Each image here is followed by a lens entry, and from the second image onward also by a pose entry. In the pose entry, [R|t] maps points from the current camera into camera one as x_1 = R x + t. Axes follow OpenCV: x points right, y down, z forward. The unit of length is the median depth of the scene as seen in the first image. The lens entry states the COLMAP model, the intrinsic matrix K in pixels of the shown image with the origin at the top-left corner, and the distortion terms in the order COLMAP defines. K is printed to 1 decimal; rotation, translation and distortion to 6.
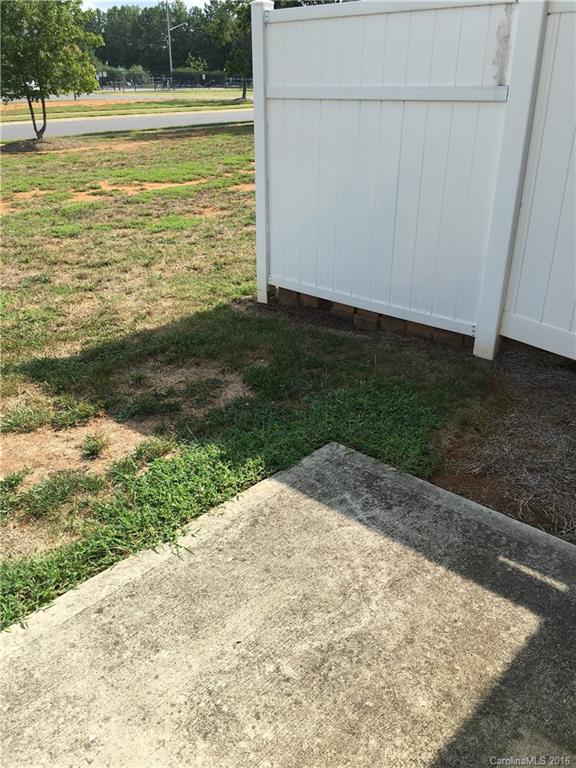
lens RADIAL K [[650.2, 0, 287.5], [0, 650.2, 384.1], [0, 0, 1]] dist [-0.000050, -0.001222]
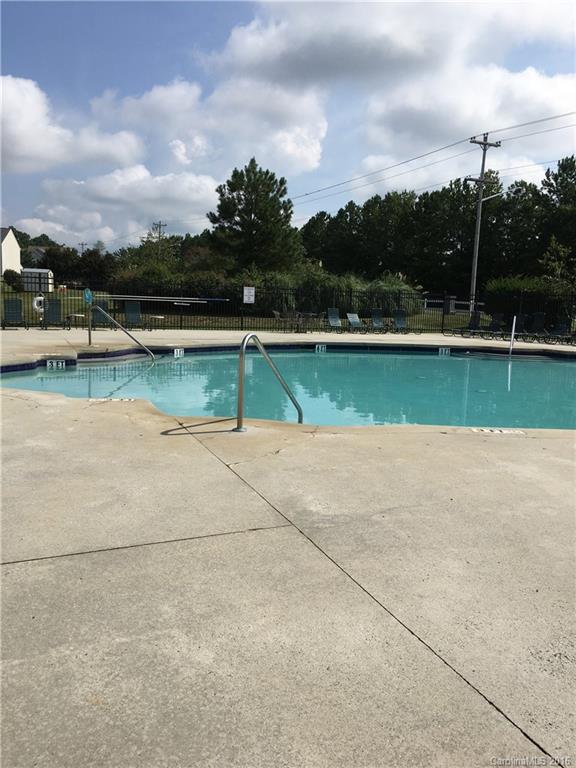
lens RADIAL K [[650.2, 0, 288.0], [0, 650.2, 384.0], [0, 0, 1]] dist [-0.000050, -0.001222]
pose [[0.928217, 0.075796, -0.364236, -0.110303], [-0.183907, 0.944527, -0.272114, -0.239891], [0.323406, 0.319567, 0.890666, 0.507179]]
